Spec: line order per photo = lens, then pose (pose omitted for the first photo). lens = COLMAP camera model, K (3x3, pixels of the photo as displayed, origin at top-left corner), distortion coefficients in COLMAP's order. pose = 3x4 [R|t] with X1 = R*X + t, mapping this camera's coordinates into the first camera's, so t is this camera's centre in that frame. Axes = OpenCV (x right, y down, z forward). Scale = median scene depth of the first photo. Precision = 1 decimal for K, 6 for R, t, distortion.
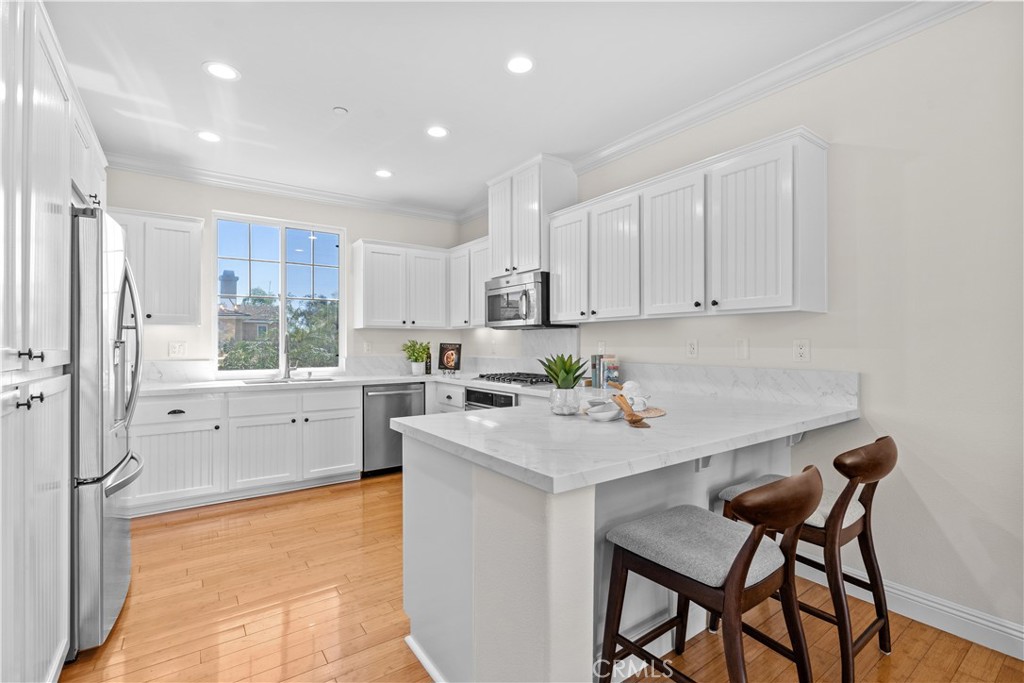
lens RADIAL K [[463.6, 0, 510.4], [0, 463.6, 341.3], [0, 0, 1]] dist [-0.002032, 0.000710]
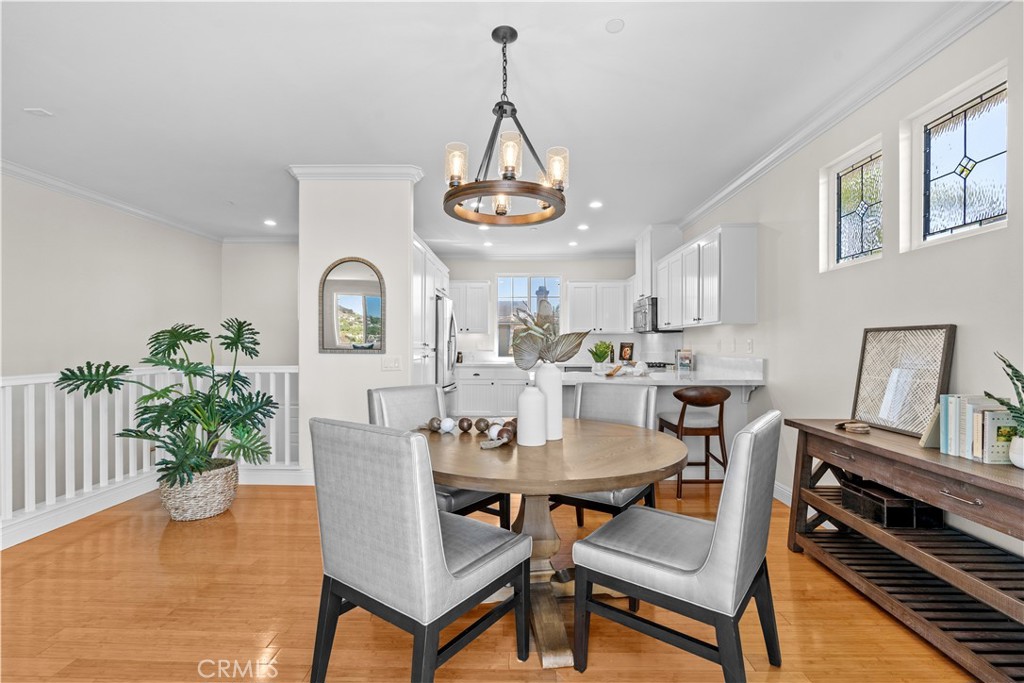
lens RADIAL K [[463.6, 0, 510.4], [0, 463.6, 341.3], [0, 0, 1]] dist [-0.002032, 0.000710]
pose [[0.801828, -0.001792, -0.597553, 0.620122], [0.000435, 0.999997, -0.002415, 0.004022], [0.597555, 0.001676, 0.801826, -0.564326]]
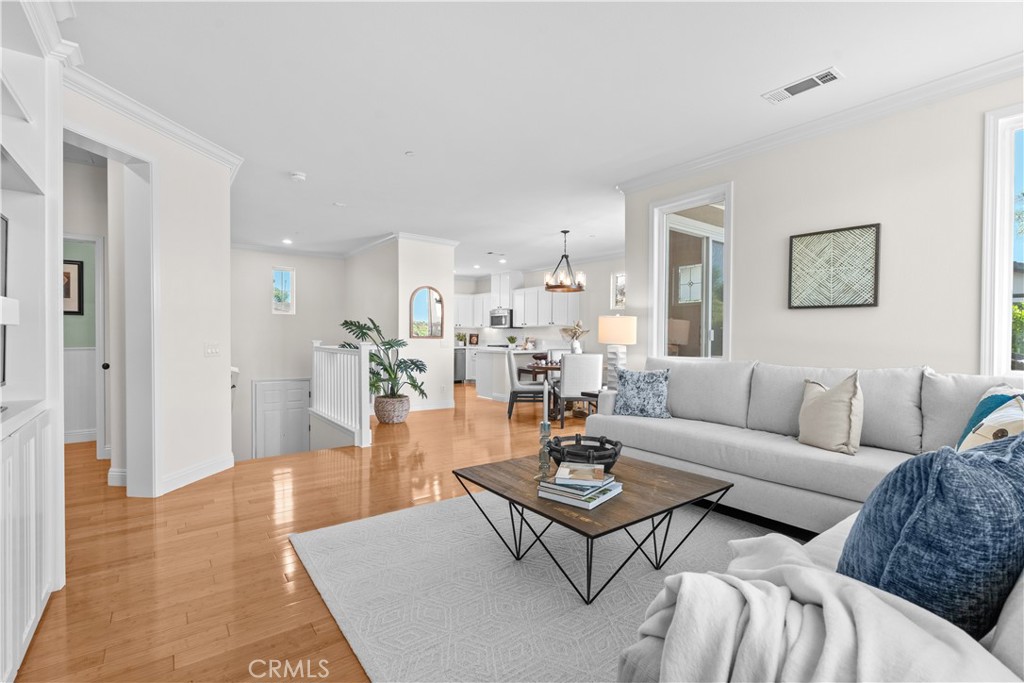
lens RADIAL K [[463.6, 0, 510.4], [0, 463.6, 341.3], [0, 0, 1]] dist [-0.002032, 0.000710]
pose [[0.999490, 0.007504, 0.031032, -0.019591], [-0.007944, 0.999870, 0.014060, 0.011003], [-0.030922, -0.014299, 0.999420, -1.909160]]
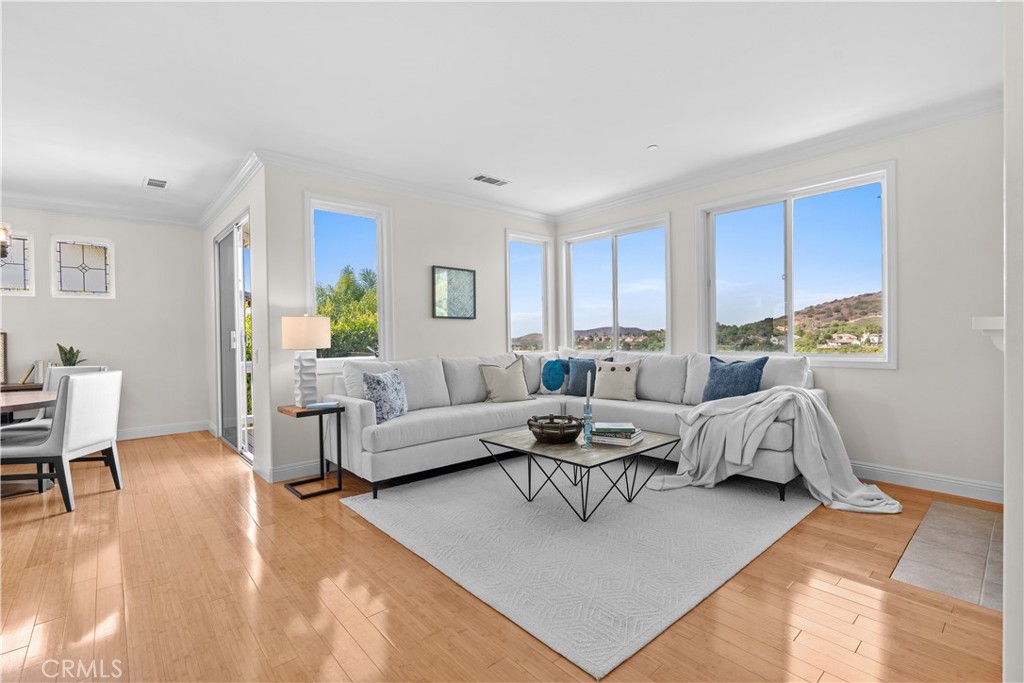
lens RADIAL K [[463.6, 0, 510.4], [0, 463.6, 341.3], [0, 0, 1]] dist [-0.002032, 0.000710]
pose [[-0.102548, -0.007225, 0.994702, -0.744440], [0.009867, 0.999917, 0.008280, 0.011318], [-0.994679, 0.010664, -0.102468, -1.071986]]
